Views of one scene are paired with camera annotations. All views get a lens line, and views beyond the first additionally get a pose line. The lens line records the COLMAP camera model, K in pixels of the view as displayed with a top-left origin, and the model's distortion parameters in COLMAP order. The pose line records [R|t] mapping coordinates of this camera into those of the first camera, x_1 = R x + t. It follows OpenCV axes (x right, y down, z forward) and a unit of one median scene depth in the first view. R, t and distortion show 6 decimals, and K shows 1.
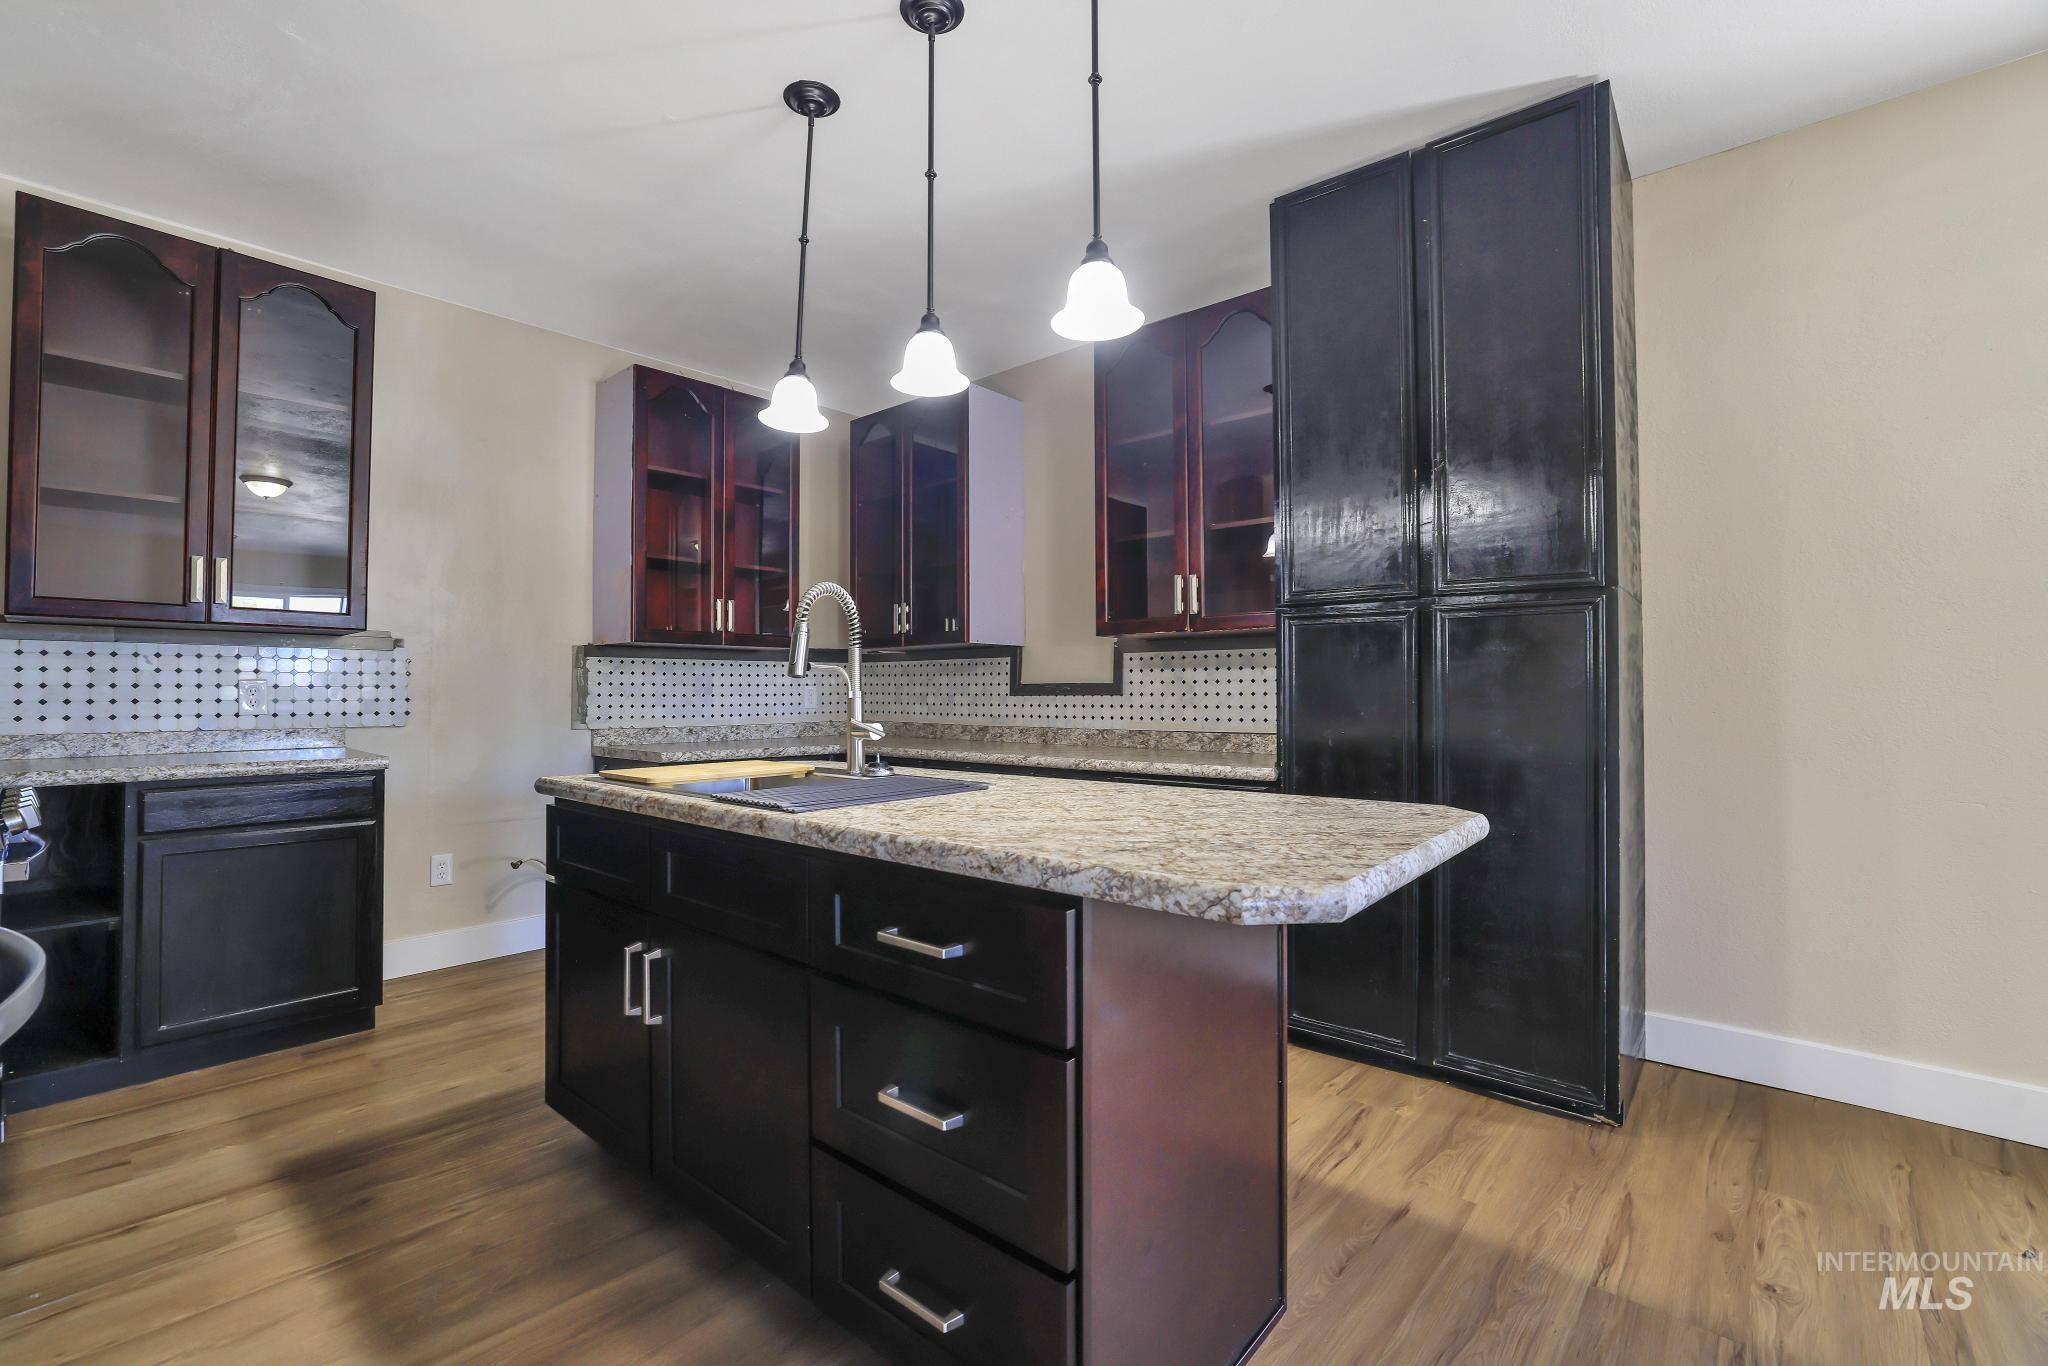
lens RADIAL K [[881.1, 0, 1015.7], [0, 881.1, 668.6], [0, 0, 1]] dist [-0.016553, 0.001106]
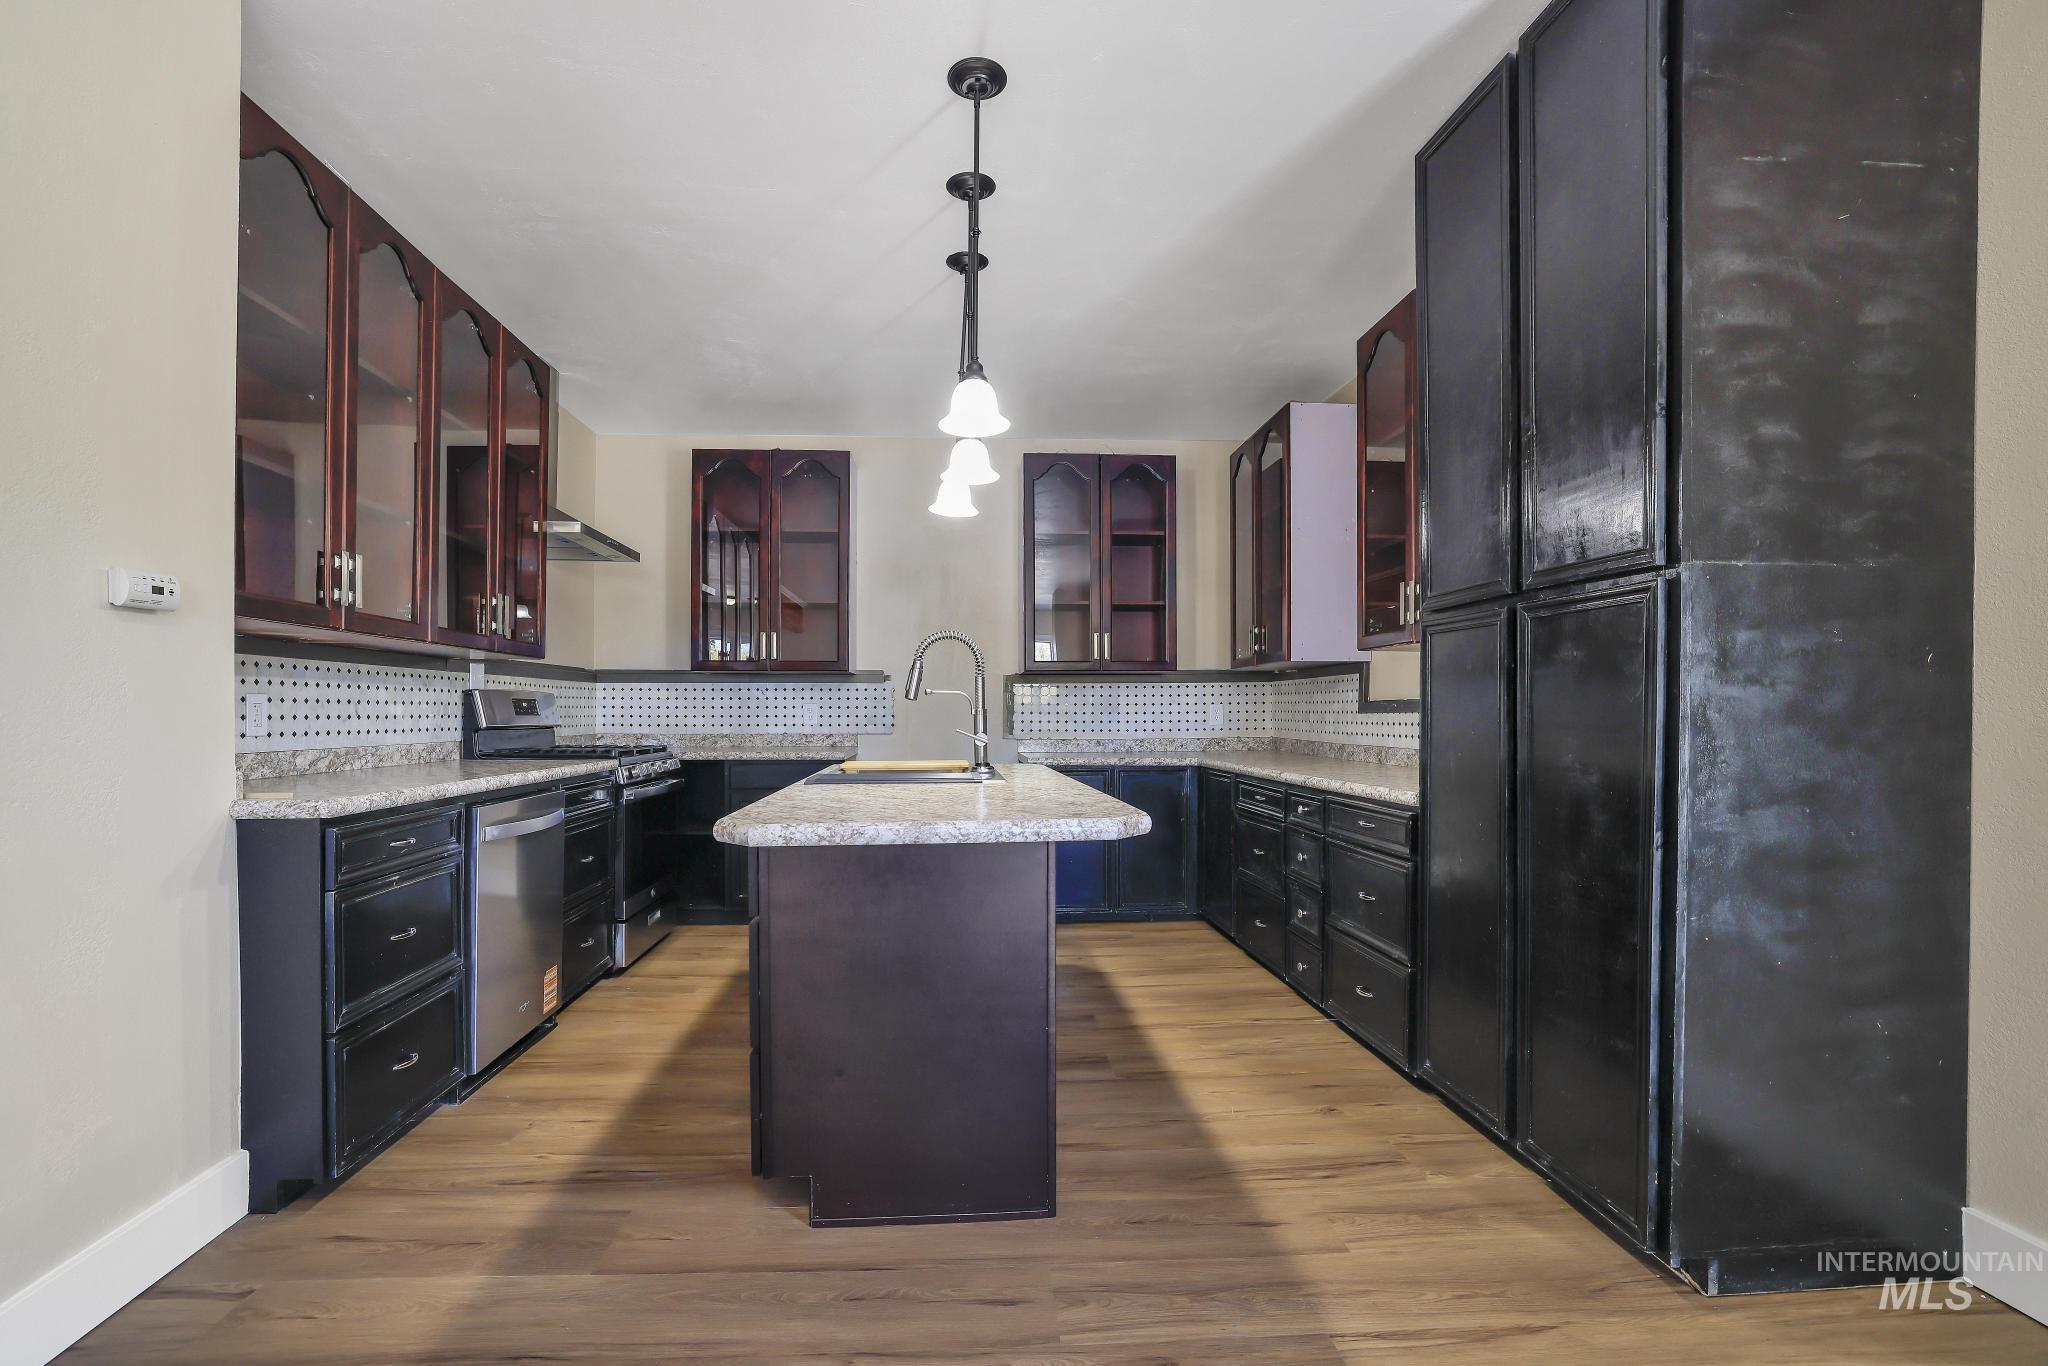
lens RADIAL K [[904.5, 0, 1017.3], [0, 904.5, 713.8], [0, 0, 1]] dist [-0.005074, -0.000092]
pose [[0.713953, 0.000111, -0.700194, 0.475268], [0.020411, 0.999572, 0.020970, 0.003203], [0.699896, -0.029263, 0.713645, 0.035608]]
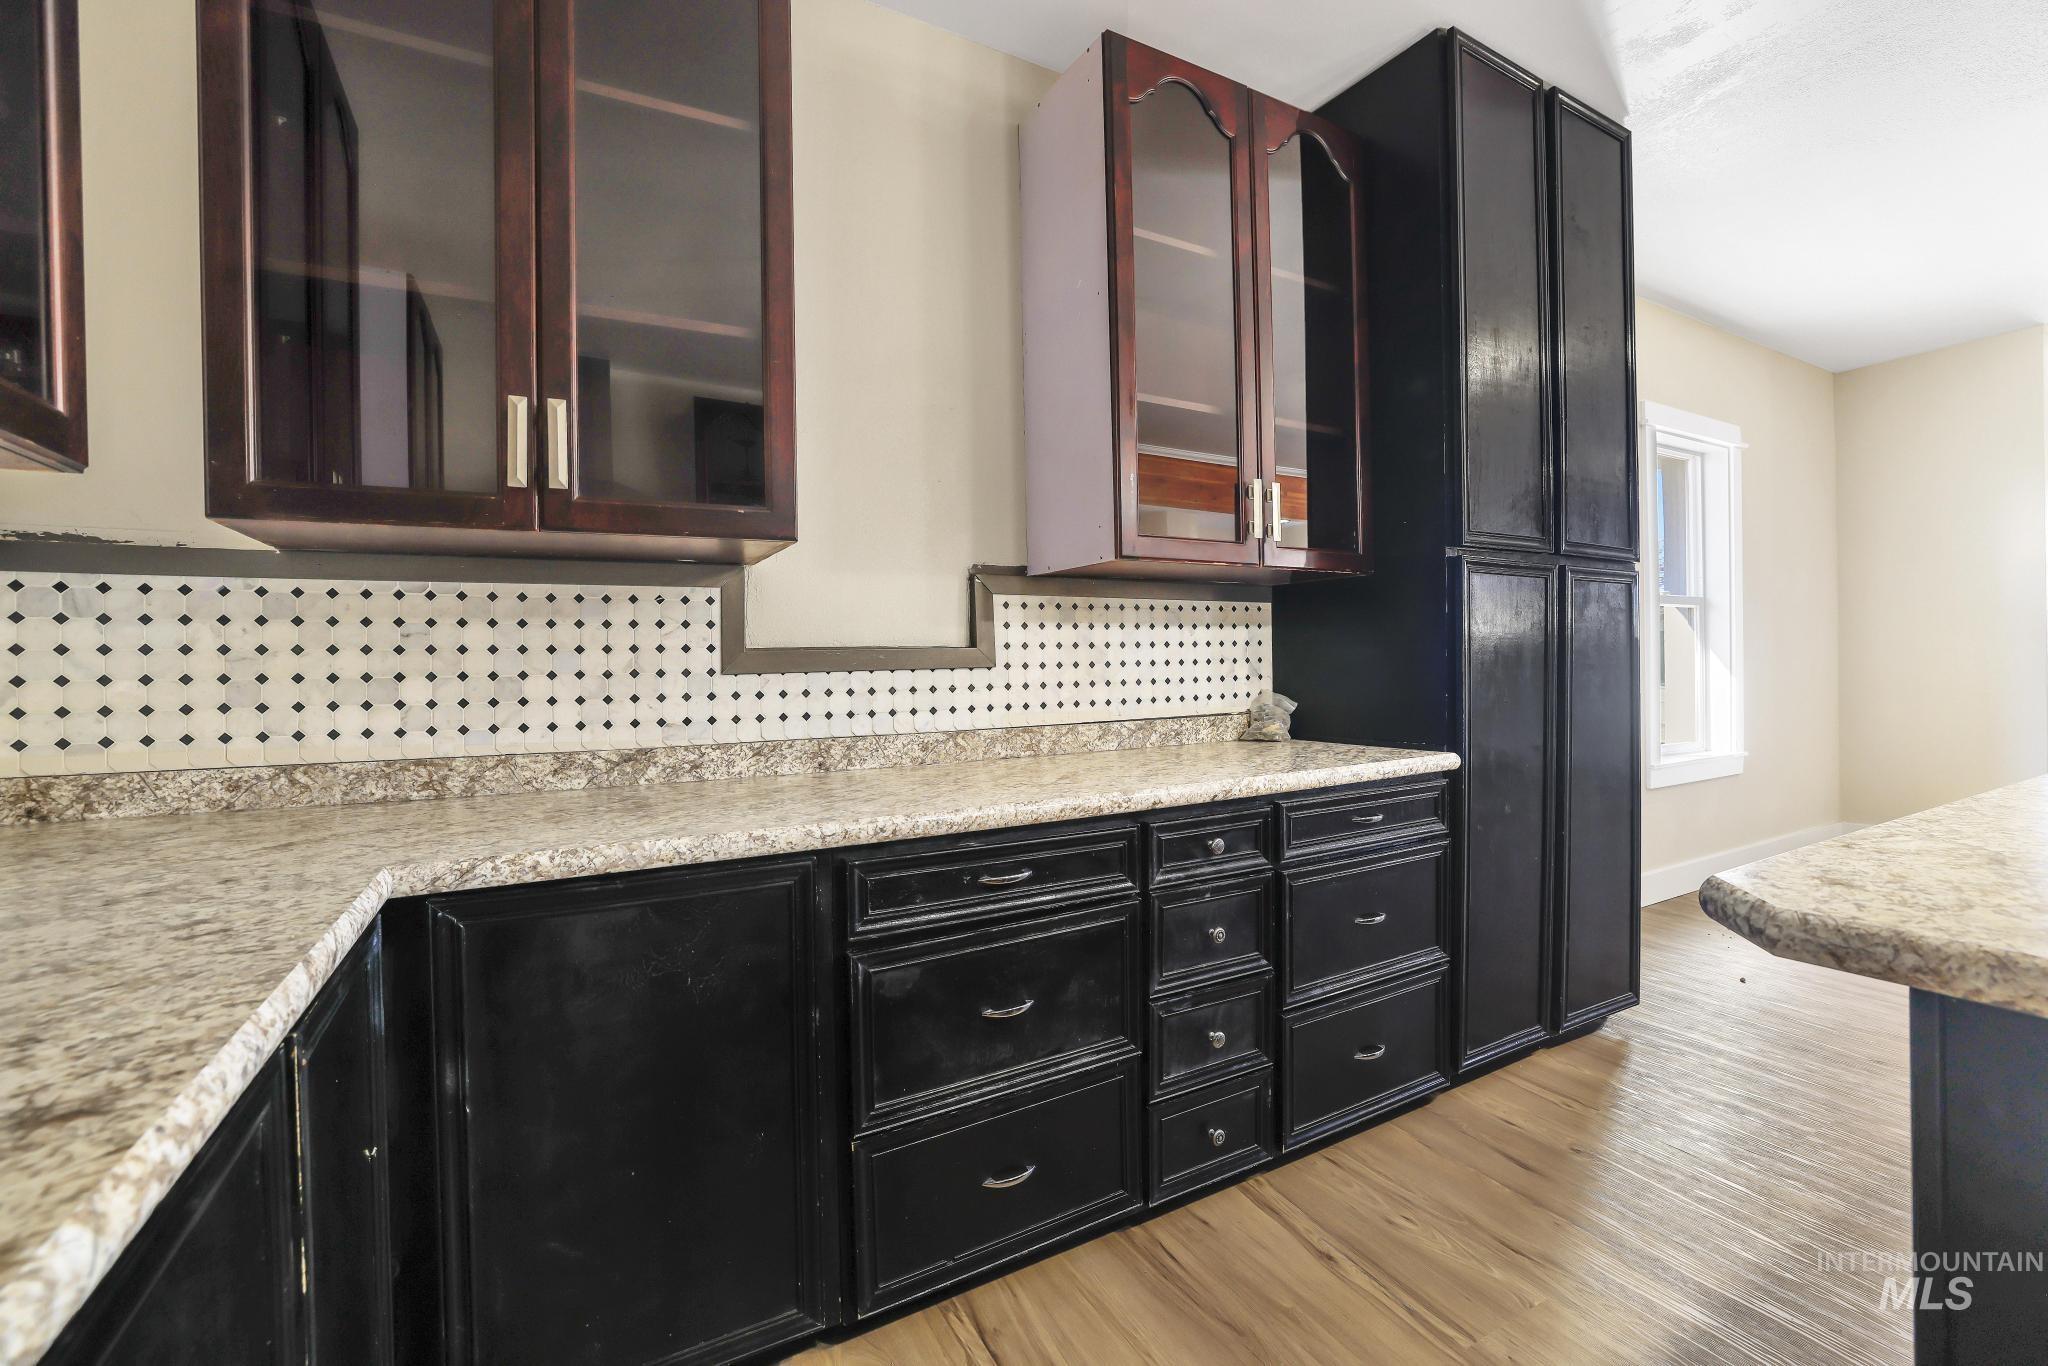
lens RADIAL K [[881.1, 0, 1009.5], [0, 881.1, 670.4], [0, 0, 1]] dist [-0.016553, 0.001106]
pose [[0.341055, -0.012790, 0.939956, -0.420222], [-0.010290, 0.999797, 0.017338, 0.022070], [-0.939987, -0.015585, 0.340854, 0.806817]]
